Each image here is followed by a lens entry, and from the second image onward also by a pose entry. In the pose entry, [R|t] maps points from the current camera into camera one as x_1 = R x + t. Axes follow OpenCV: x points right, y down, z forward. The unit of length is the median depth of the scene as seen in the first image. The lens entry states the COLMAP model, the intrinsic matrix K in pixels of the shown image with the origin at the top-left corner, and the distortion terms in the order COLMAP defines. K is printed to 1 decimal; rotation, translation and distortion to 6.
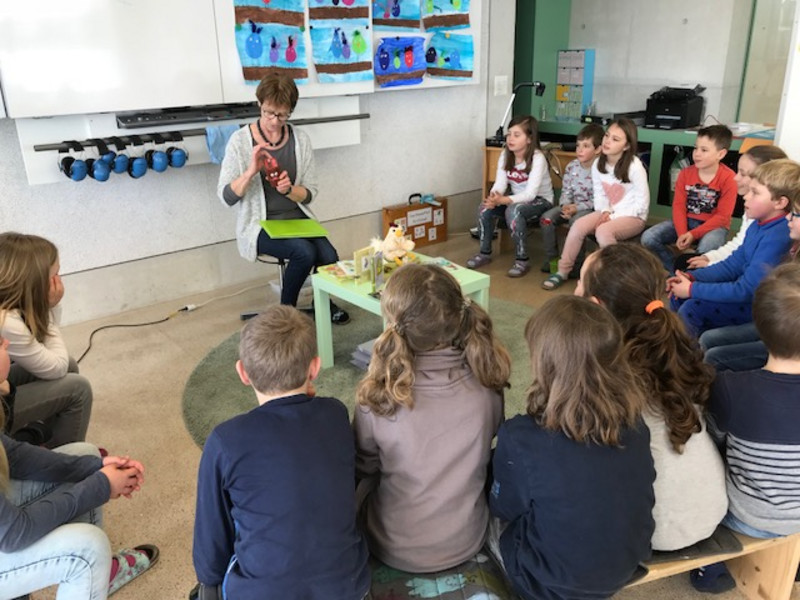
lens RADIAL K [[670.0, 0, 400.0], [0, 670.0, 300.0], [0, 0, 1]] dist [0.013475, -0.000687]
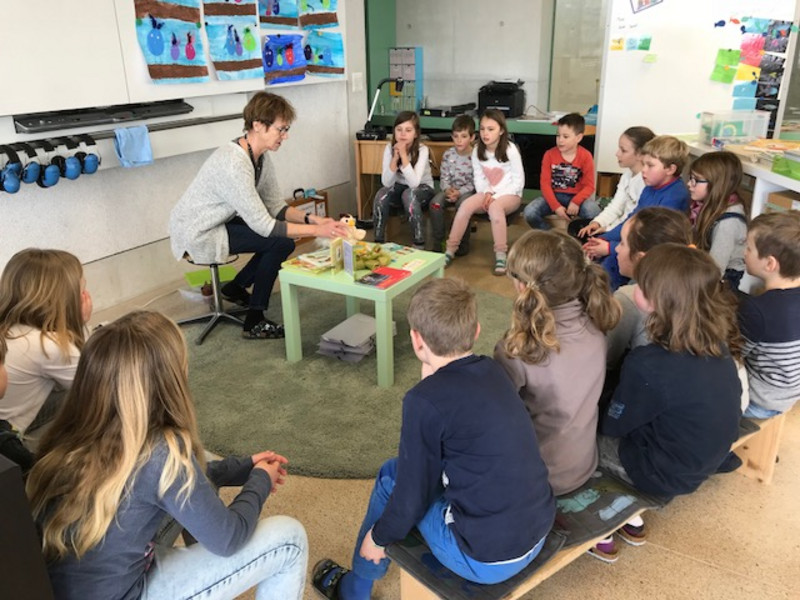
lens RADIAL K [[664.1, 0, 400.0], [0, 664.1, 300.0], [0, 0, 1]] dist [0.024385, 0.006722]
pose [[0.939190, -0.119113, 0.322078, -0.219350], [0.117107, 0.992787, 0.025673, 0.001598], [-0.322813, 0.013606, 0.946365, -0.007016]]
